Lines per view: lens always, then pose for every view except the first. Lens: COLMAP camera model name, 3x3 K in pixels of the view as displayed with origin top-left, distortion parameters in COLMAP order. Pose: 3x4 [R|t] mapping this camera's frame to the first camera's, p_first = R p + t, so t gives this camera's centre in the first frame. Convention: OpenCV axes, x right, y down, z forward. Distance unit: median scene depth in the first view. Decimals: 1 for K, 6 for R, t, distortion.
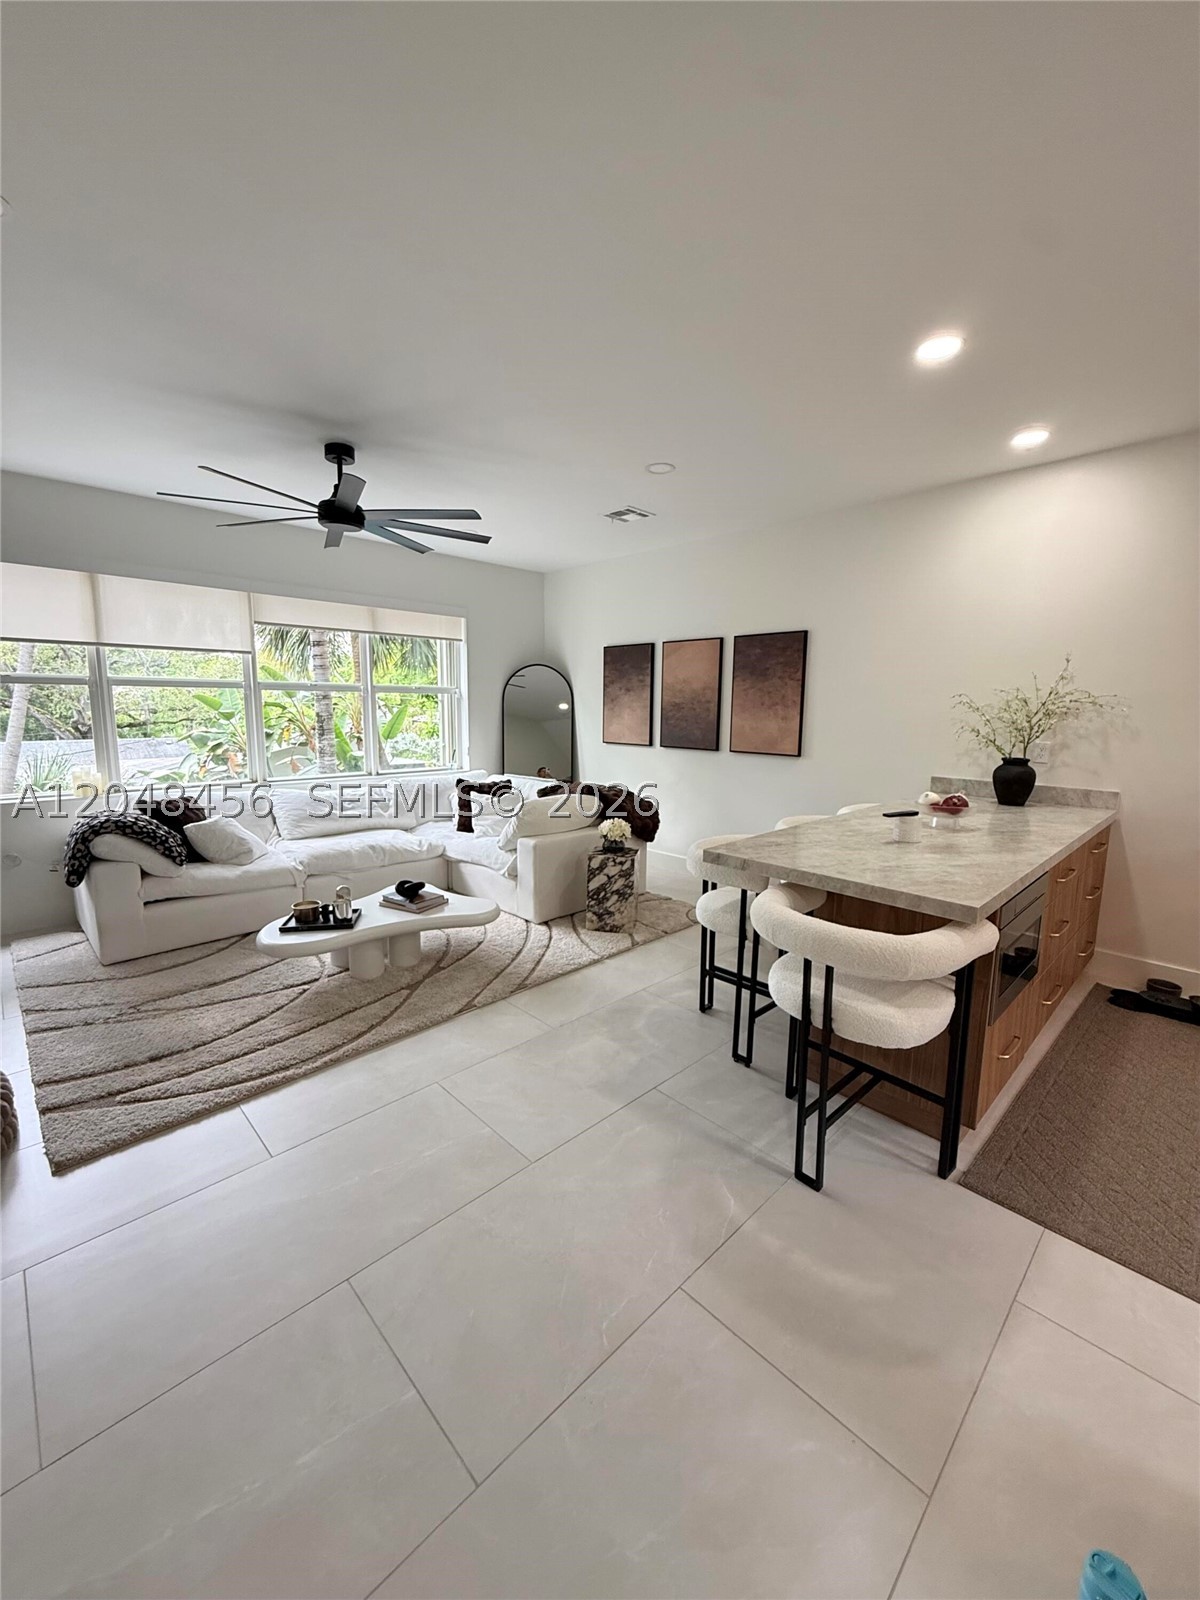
lens RADIAL K [[634.3, 0, 597.5], [0, 634.3, 794.3], [0, 0, 1]] dist [-0.000999, 0.000102]
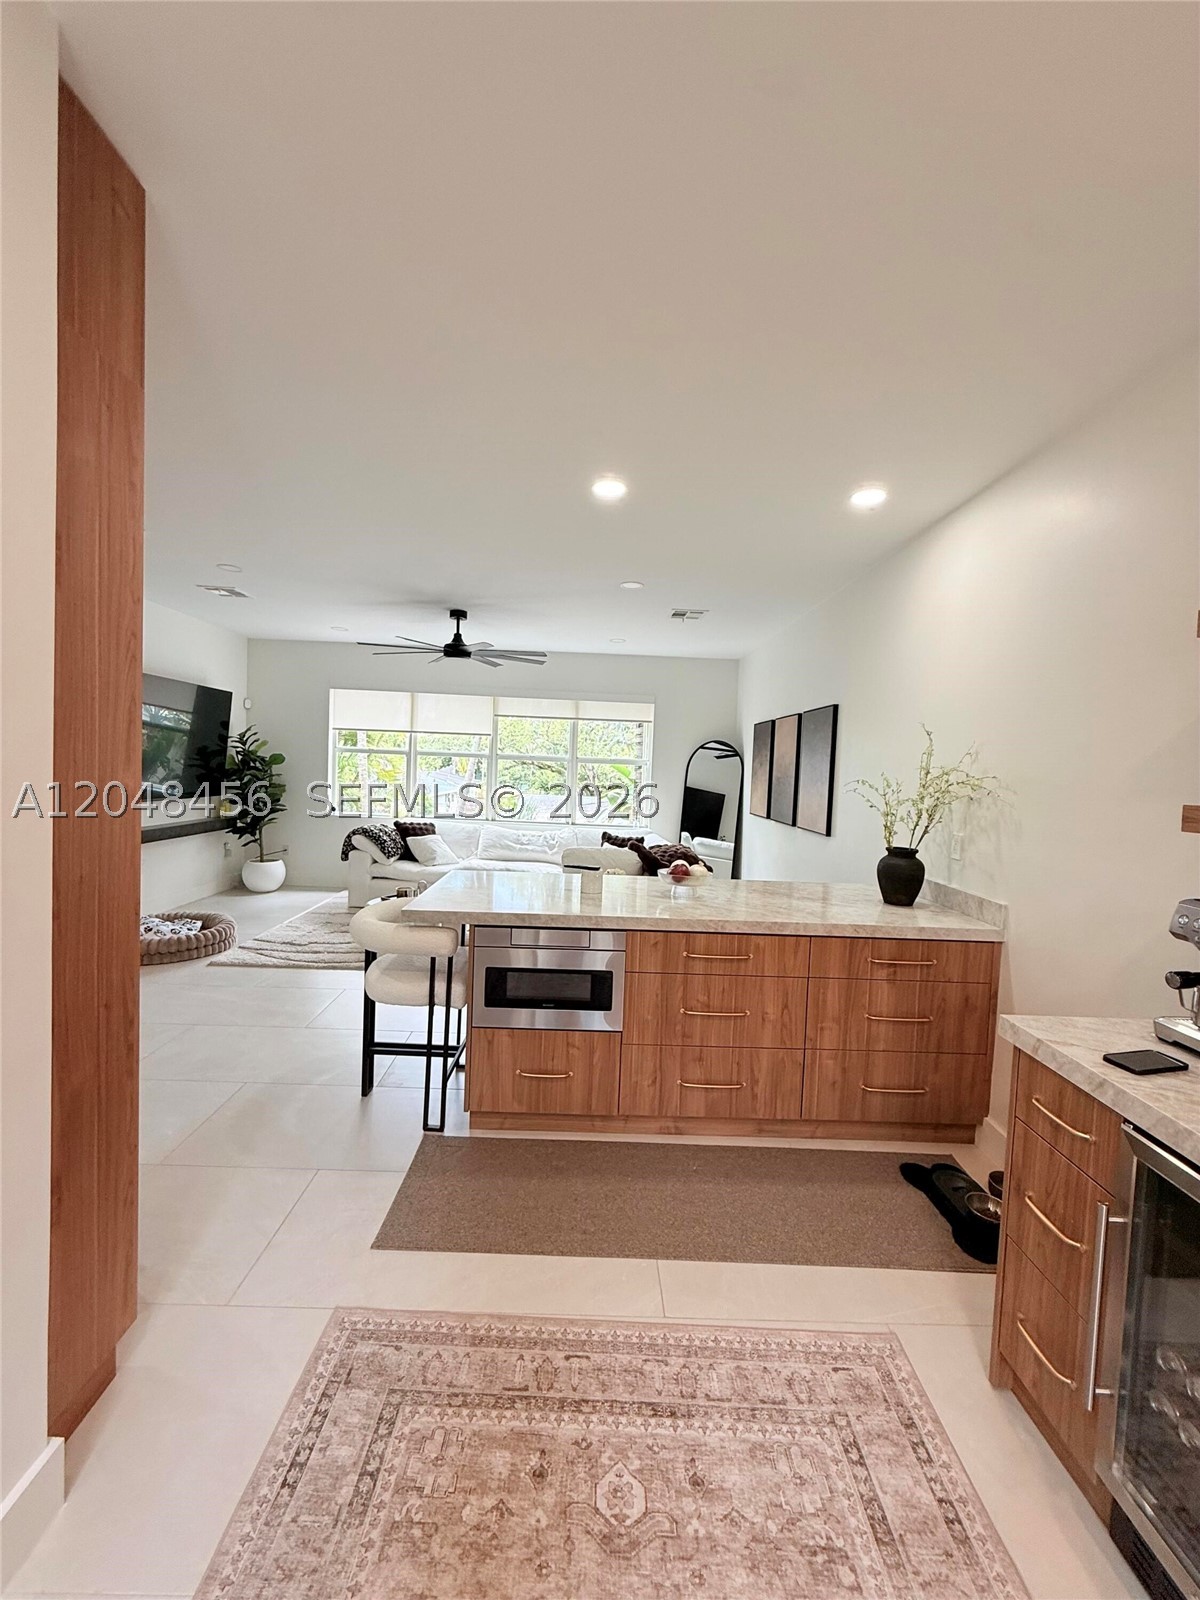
lens RADIAL K [[634.3, 0, 597.5], [0, 634.3, 794.3], [0, 0, 1]] dist [-0.000999, 0.000102]
pose [[0.733076, 0.050956, -0.678235, 0.936567], [-0.131566, 0.988979, -0.067902, -0.017593], [0.667300, 0.139010, 0.731701, 0.108994]]
